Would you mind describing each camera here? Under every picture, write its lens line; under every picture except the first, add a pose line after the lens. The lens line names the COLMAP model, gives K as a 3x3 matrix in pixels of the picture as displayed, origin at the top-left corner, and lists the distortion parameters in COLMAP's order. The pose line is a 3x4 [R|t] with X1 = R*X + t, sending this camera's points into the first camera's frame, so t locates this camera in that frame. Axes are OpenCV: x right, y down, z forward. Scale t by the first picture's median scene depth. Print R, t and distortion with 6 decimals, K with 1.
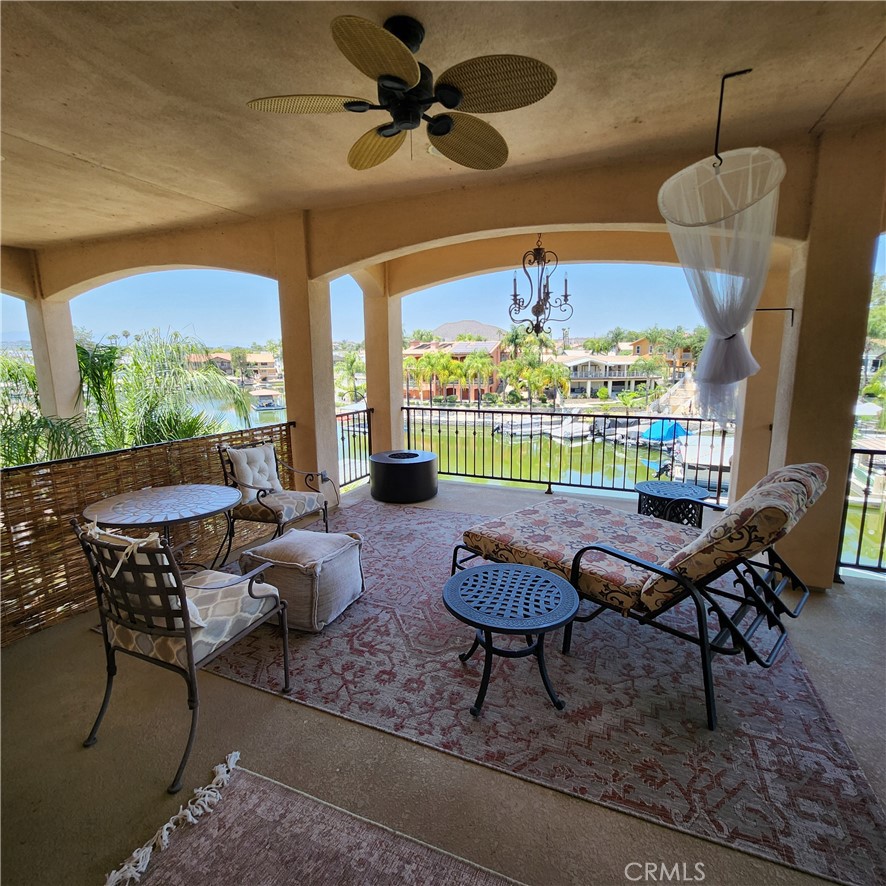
lens RADIAL K [[486.1, 0, 443.4], [0, 486.1, 440.1], [0, 0, 1]] dist [-0.001519, 0.000104]
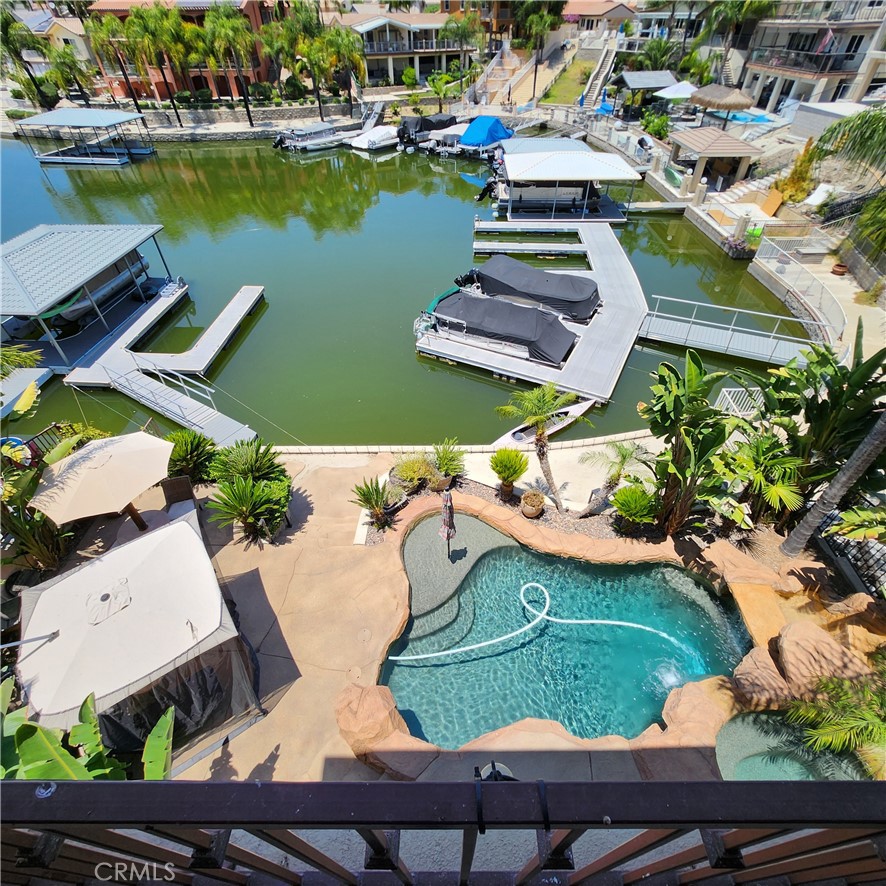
lens RADIAL K [[465.7, 0, 447.1], [0, 465.7, 430.7], [0, 0, 1]] dist [0.001069, -0.001206]
pose [[0.927722, -0.248538, 0.278499, 0.034974], [0.063114, 0.839801, 0.539213, -0.018940], [-0.367899, -0.482662, 0.794788, 0.108864]]
